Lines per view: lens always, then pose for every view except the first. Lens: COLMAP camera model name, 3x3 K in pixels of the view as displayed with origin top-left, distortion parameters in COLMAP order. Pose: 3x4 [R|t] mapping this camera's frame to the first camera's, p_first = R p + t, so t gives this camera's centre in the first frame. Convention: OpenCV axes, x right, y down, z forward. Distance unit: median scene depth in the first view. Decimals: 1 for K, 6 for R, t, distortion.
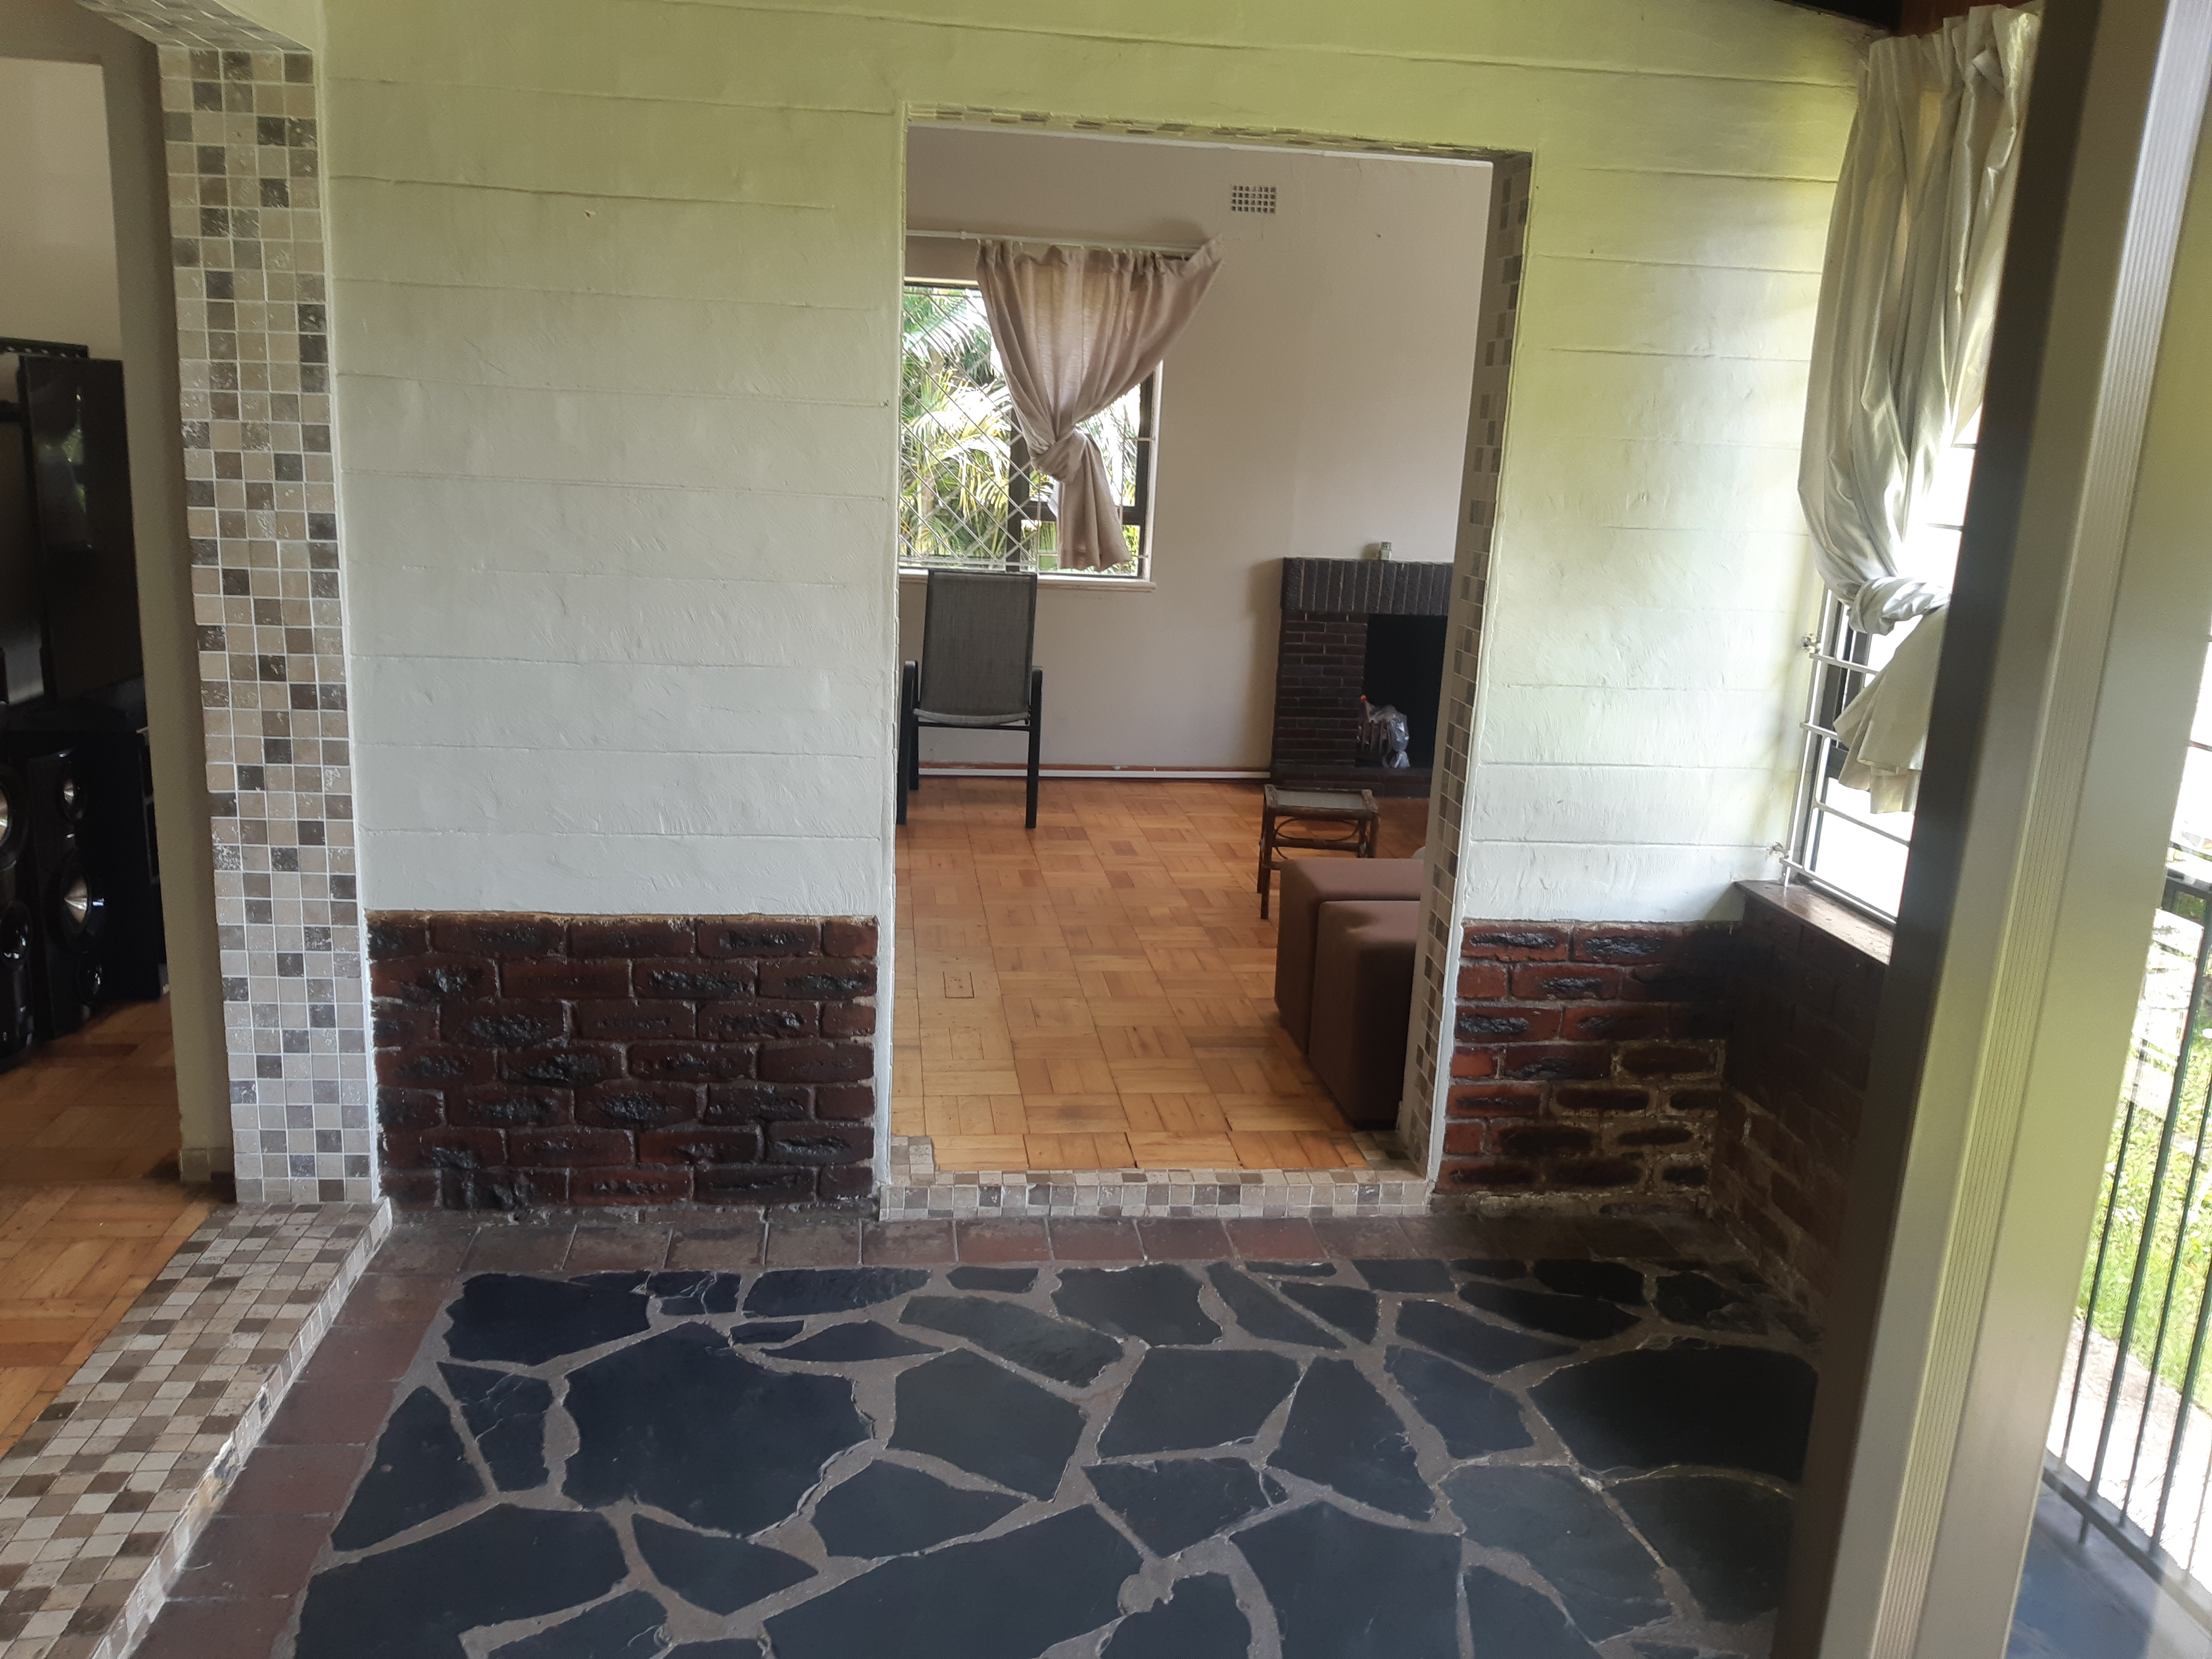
lens RADIAL K [[1708.6, 0, 1106.0], [0, 1708.6, 829.5], [0, 0, 1]] dist [0.062535, -0.117462]
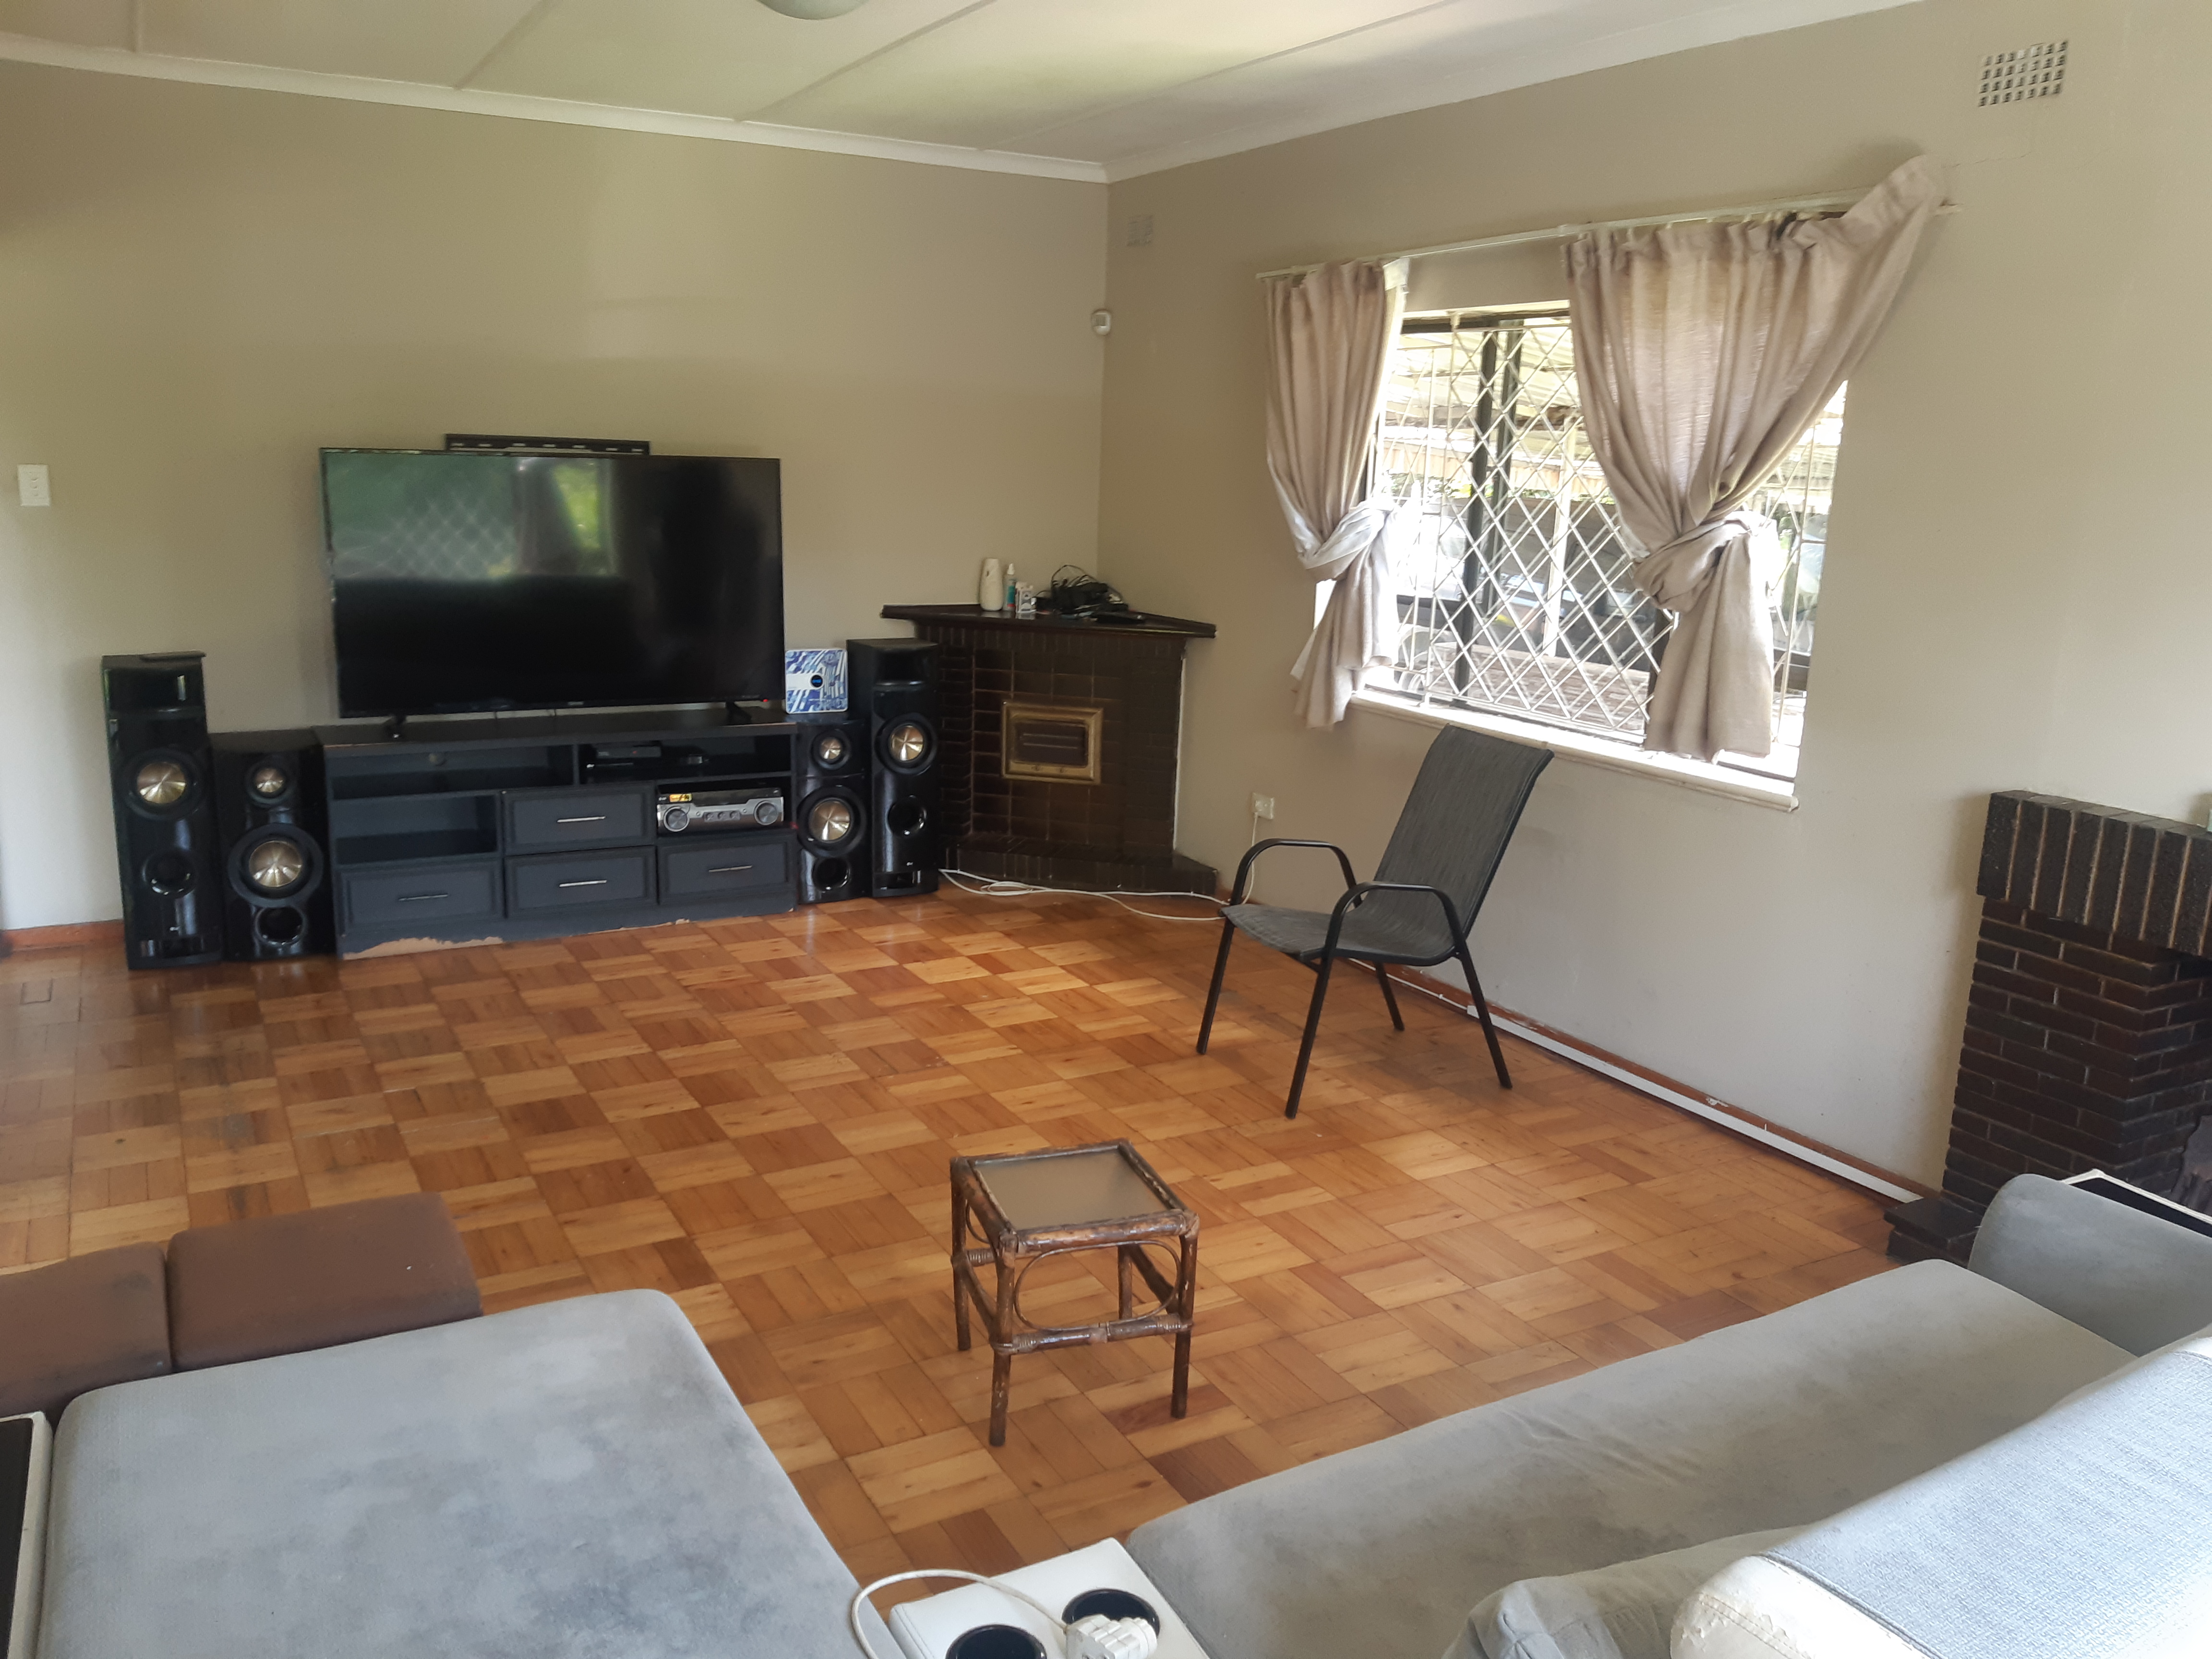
lens RADIAL K [[1708.6, 0, 1106.0], [0, 1708.6, 829.5], [0, 0, 1]] dist [0.062535, -0.117462]
pose [[0.391266, 0.171593, -0.904139, 0.446493], [-0.221969, 0.971053, 0.088235, -0.134175], [0.893107, 0.166167, 0.418028, 0.567138]]
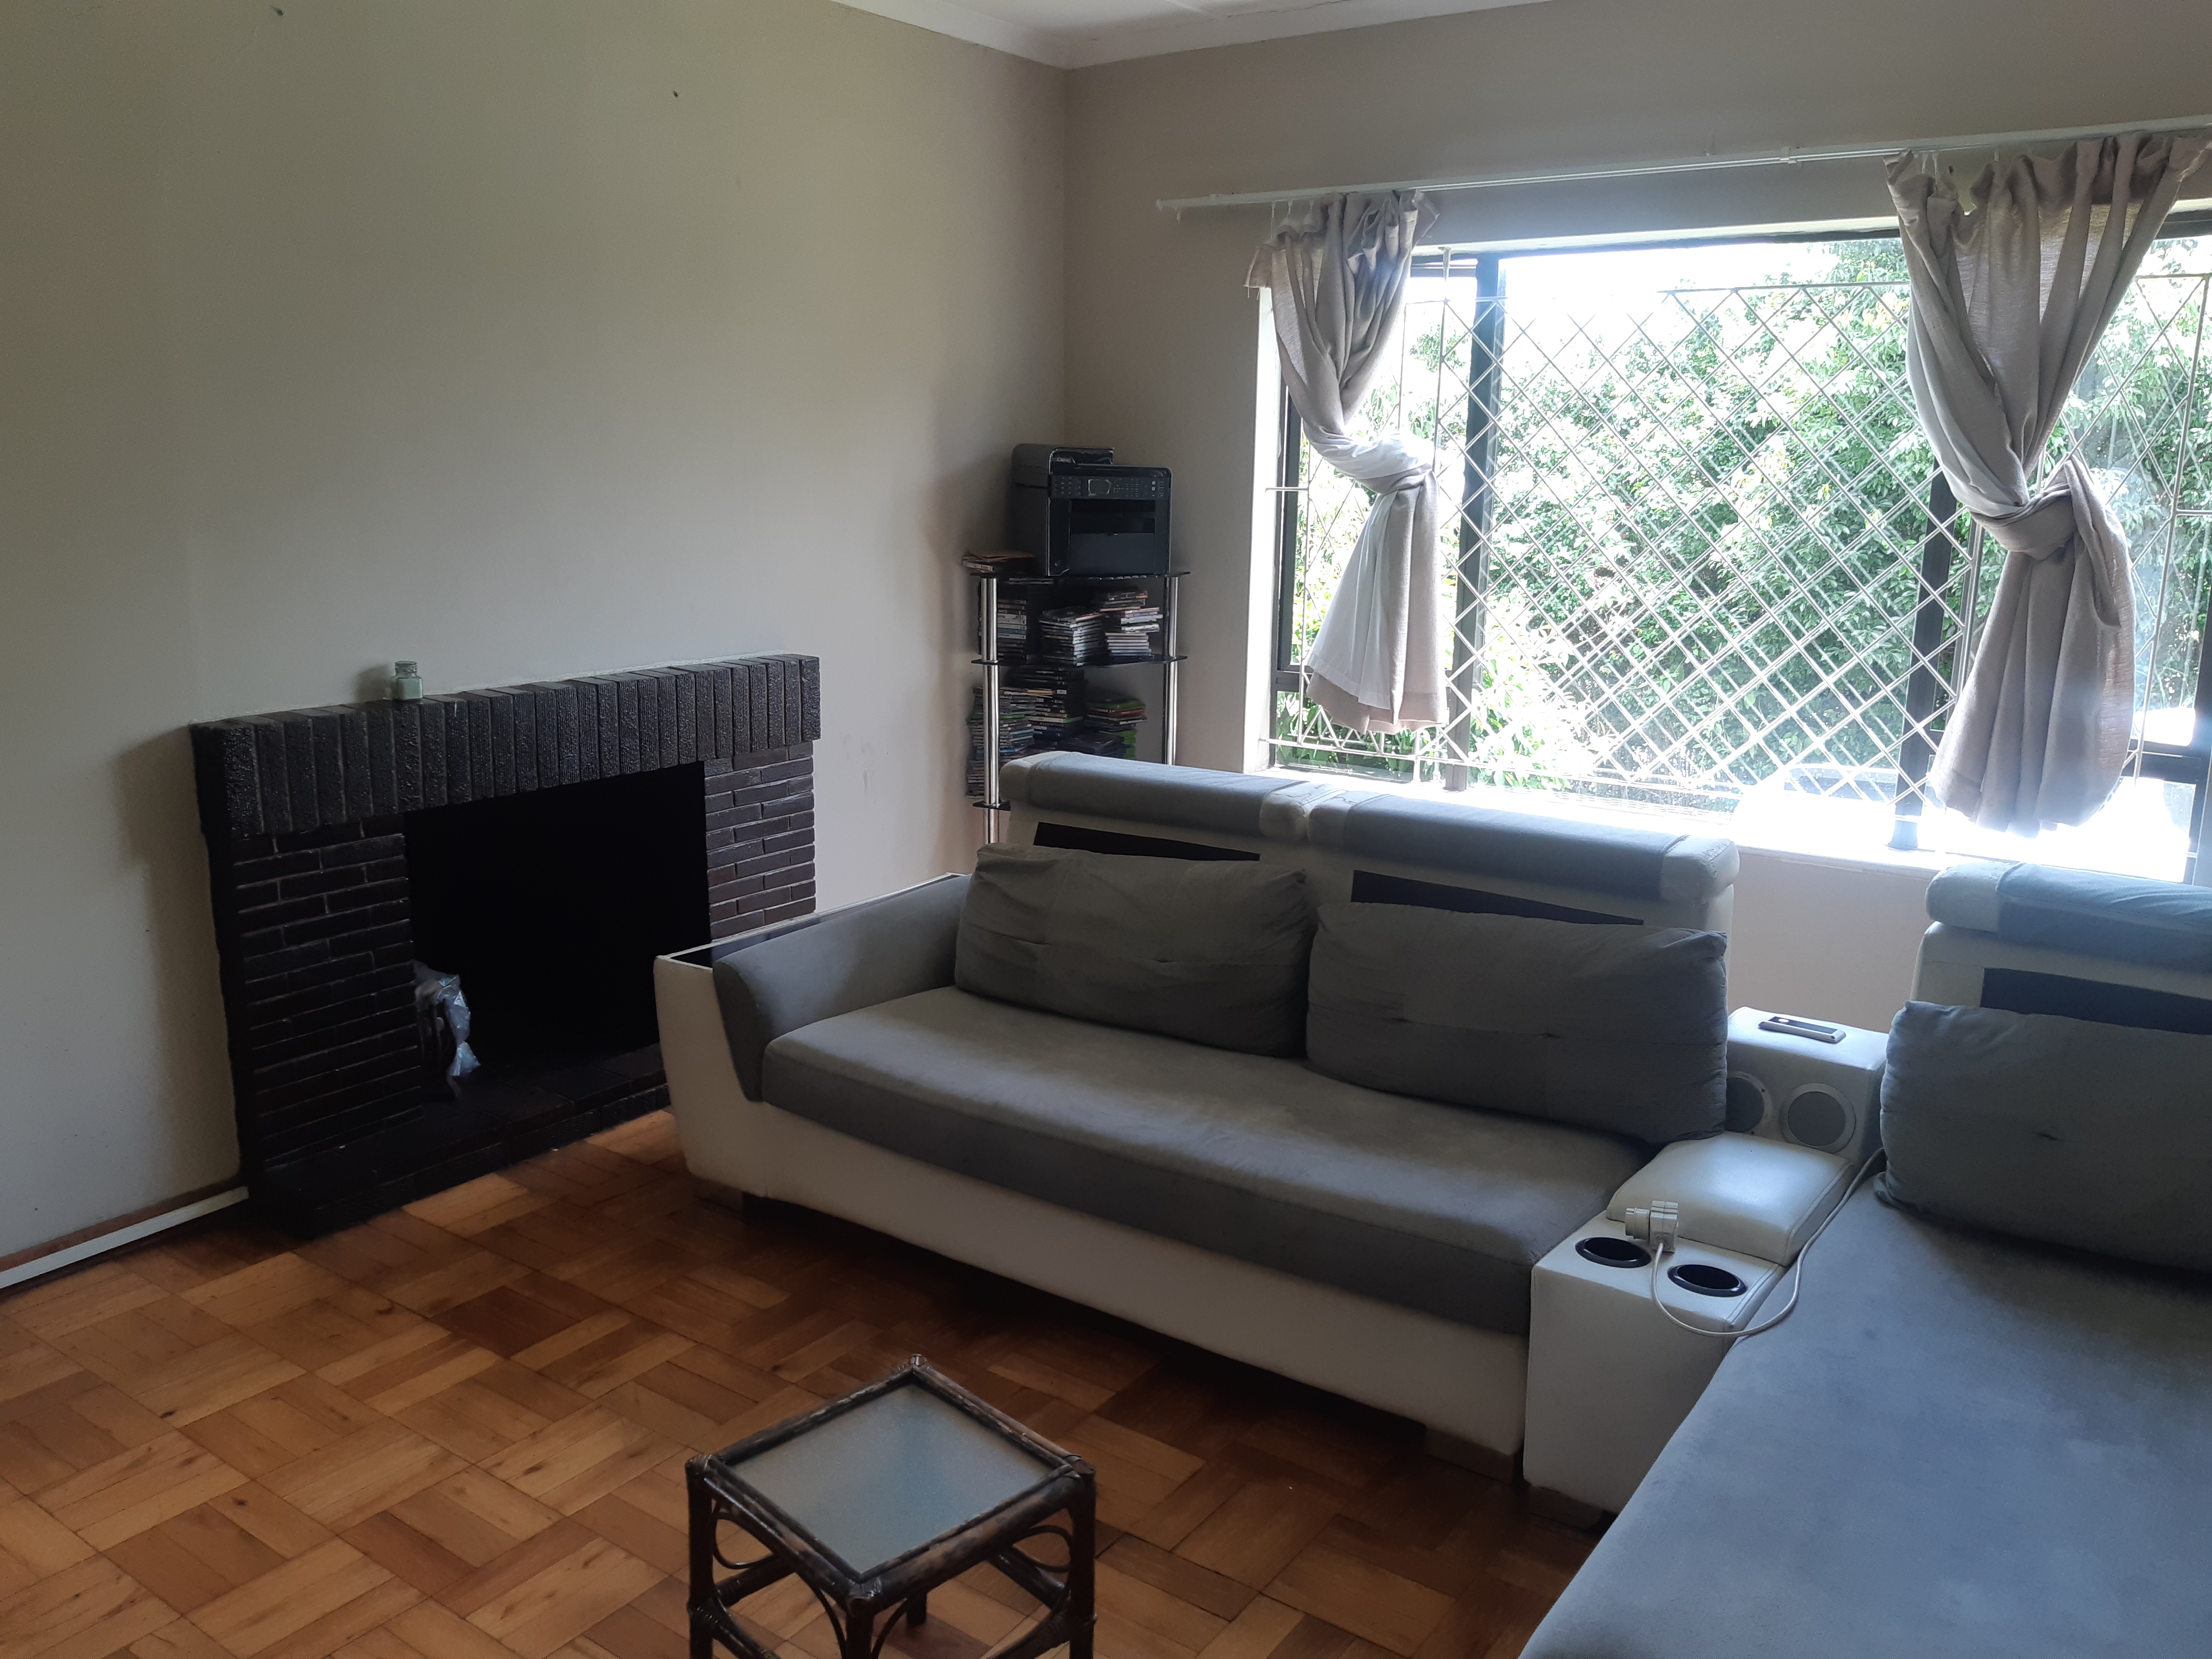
lens RADIAL K [[1708.6, 0, 1106.0], [0, 1708.6, 829.5], [0, 0, 1]] dist [0.062535, -0.117462]
pose [[0.659203, -0.199007, 0.725153, -0.068179], [0.186337, 0.977499, 0.098869, -0.132537], [-0.728512, 0.069948, 0.681453, 0.527791]]
